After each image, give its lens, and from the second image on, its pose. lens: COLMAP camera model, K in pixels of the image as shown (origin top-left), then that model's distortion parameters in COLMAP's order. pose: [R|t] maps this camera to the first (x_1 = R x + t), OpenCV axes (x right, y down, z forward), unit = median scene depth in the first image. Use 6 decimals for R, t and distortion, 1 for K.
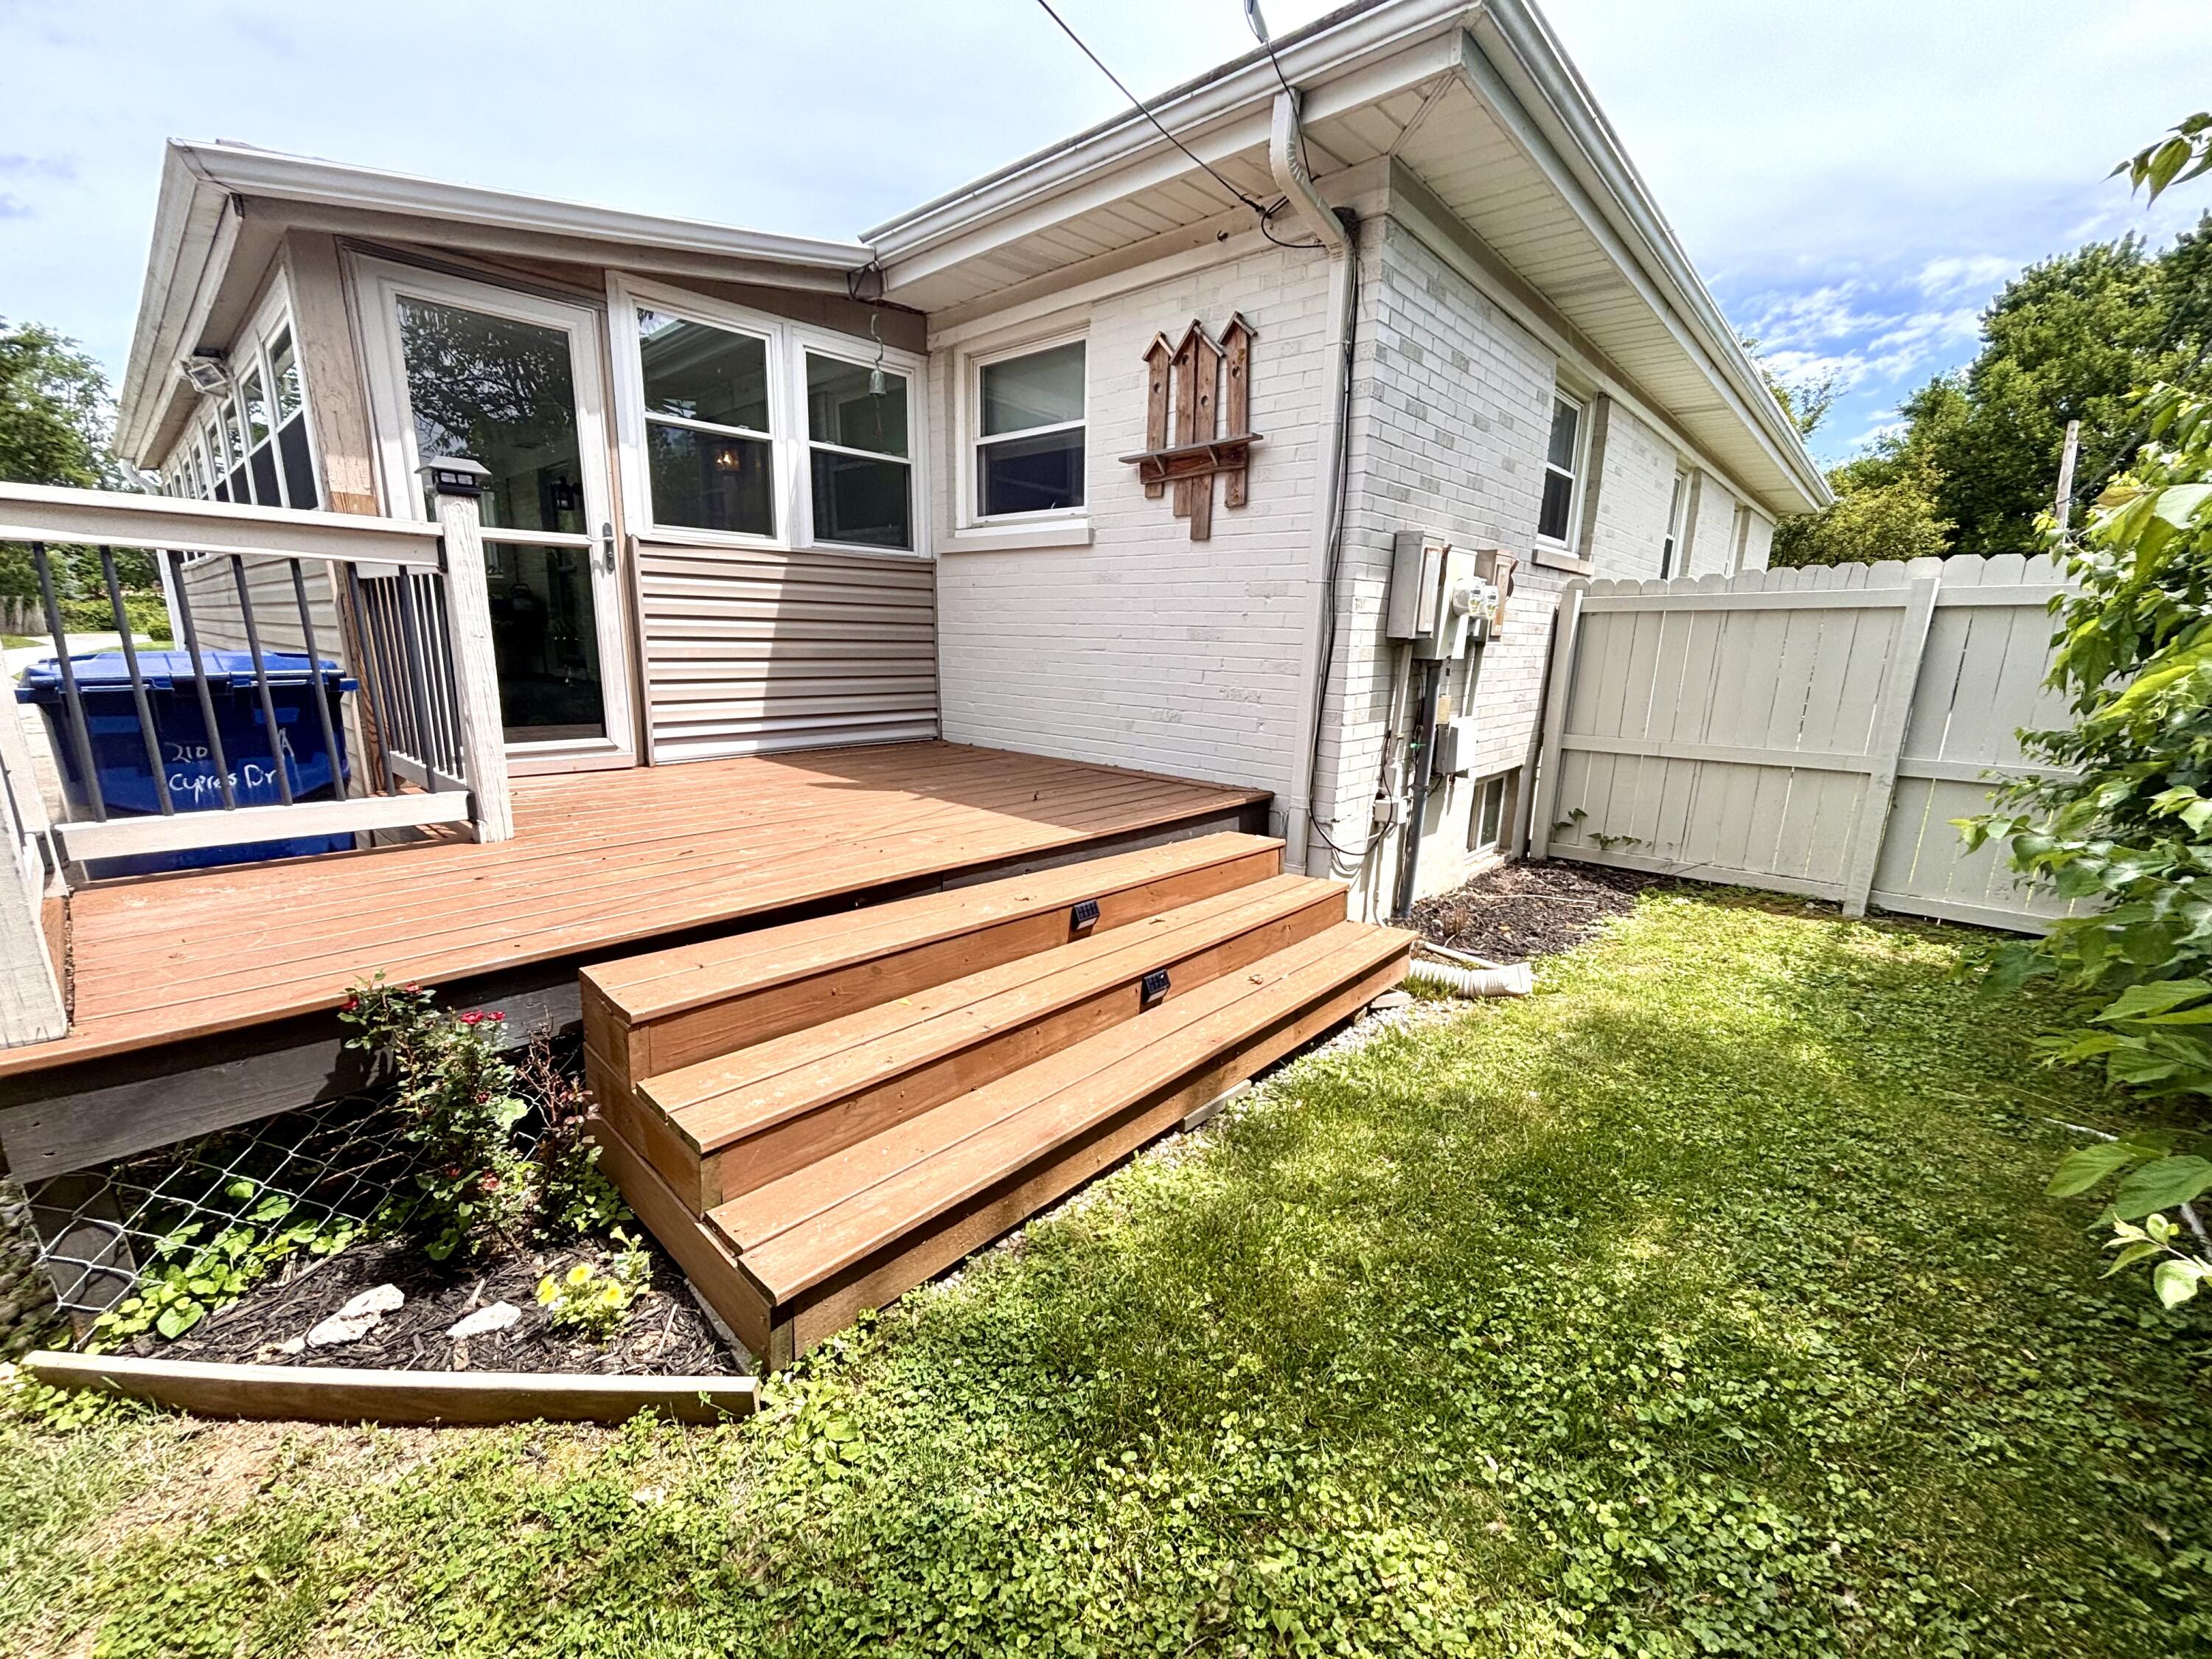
lens RADIAL K [[901.9, 0, 1106.0], [0, 901.9, 829.5], [0, 0, 1]] dist [-0.001083, -0.000186]
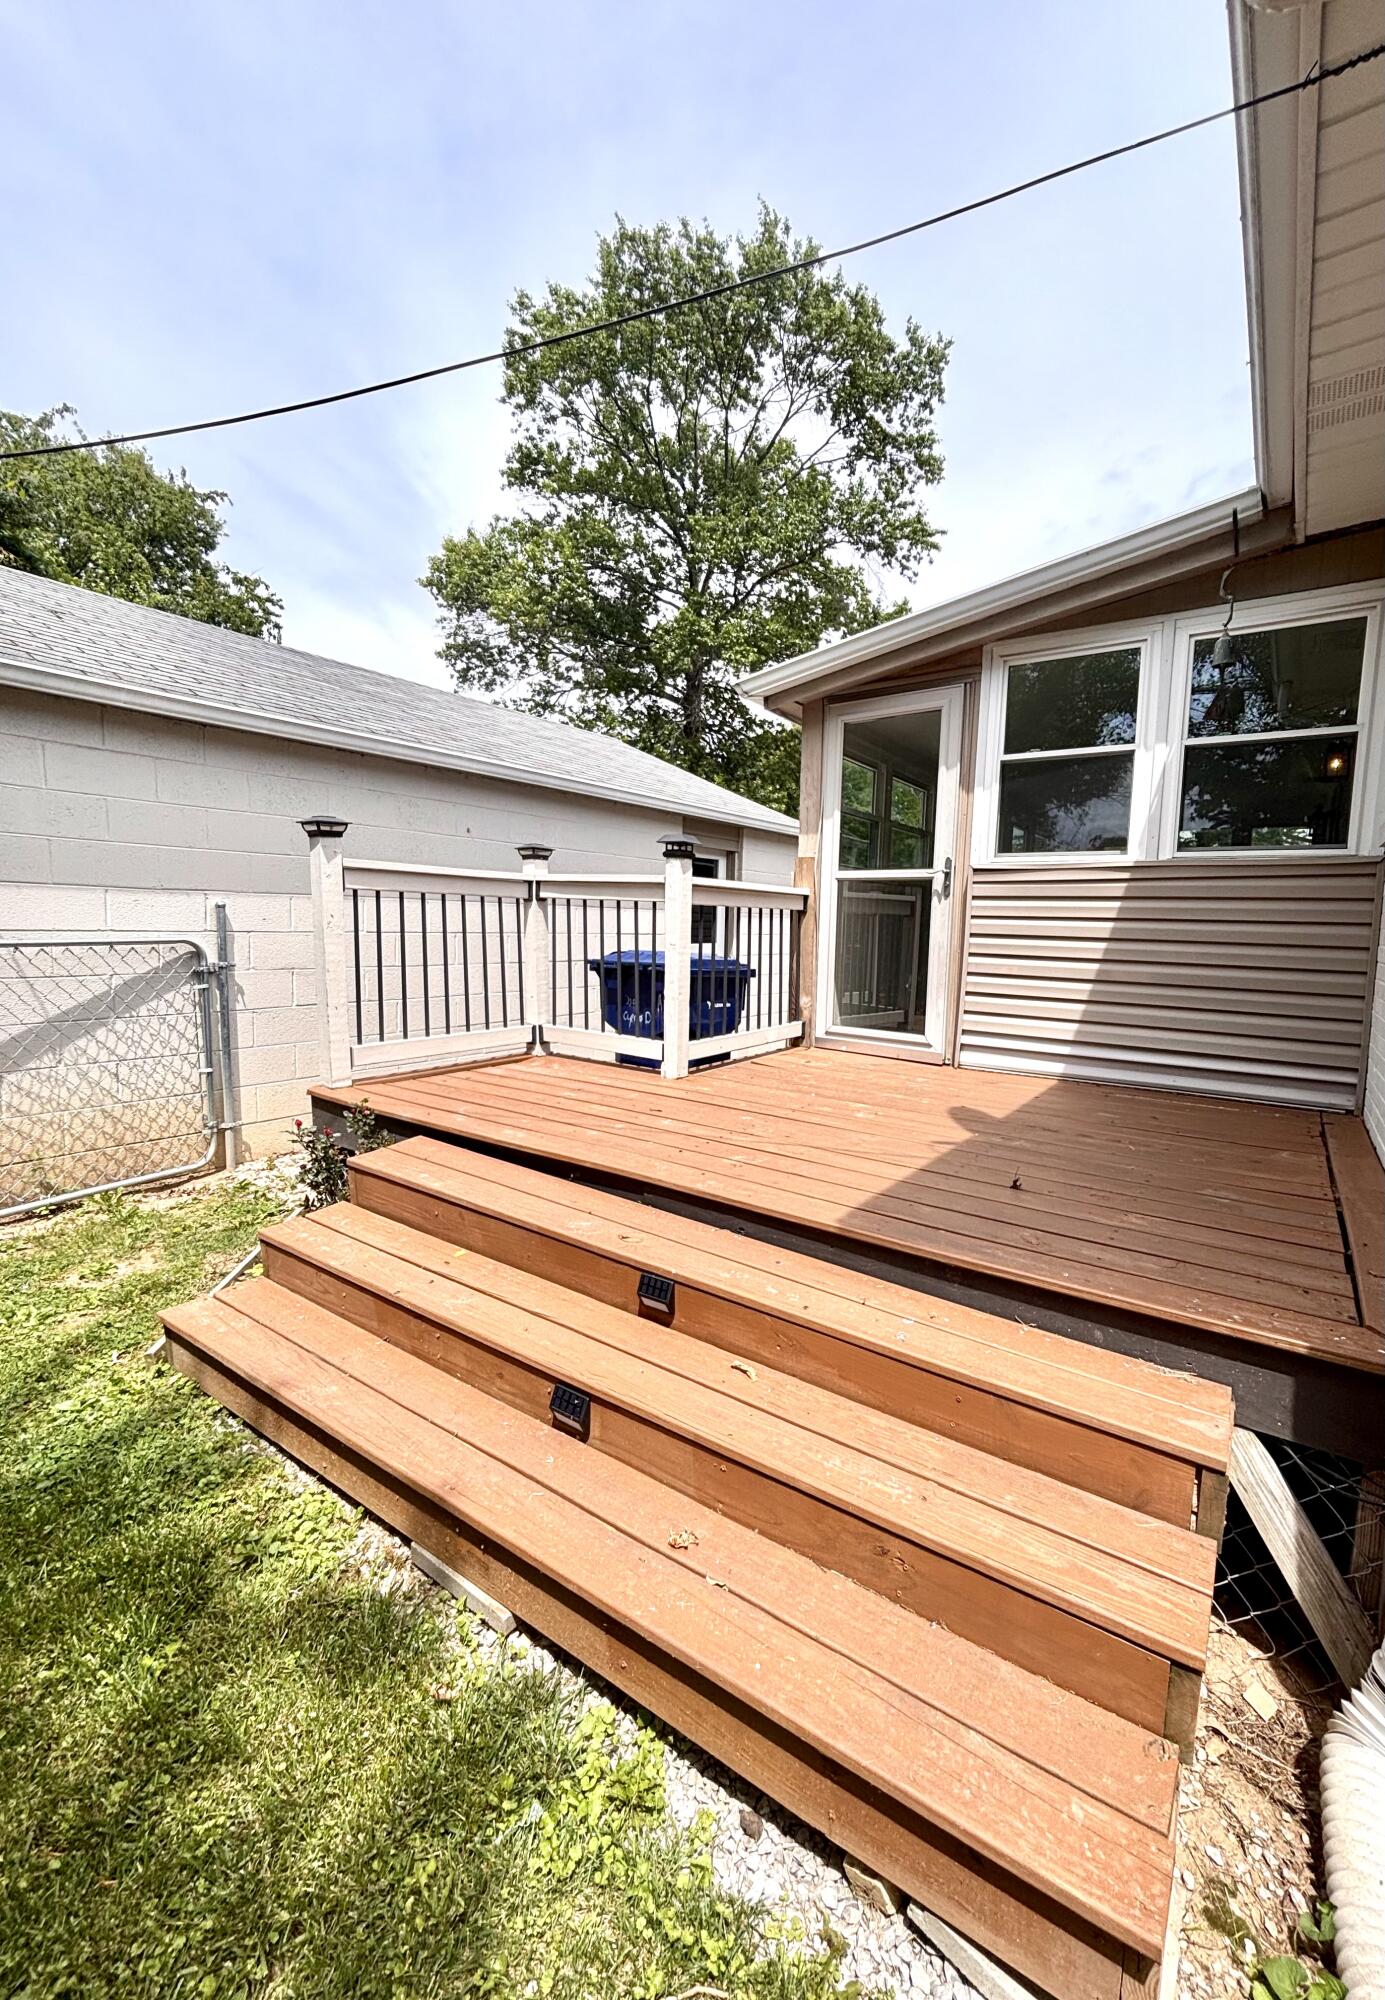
lens RADIAL K [[781.9, 0, 692.5], [0, 781.9, 1000.0], [0, 0, 1]] dist [-0.001078, -0.000125]
pose [[0.148846, 0.082060, -0.985450, 0.412587], [-0.234301, 0.971100, 0.045475, -0.126554], [0.960702, 0.224123, 0.163771, 0.549423]]
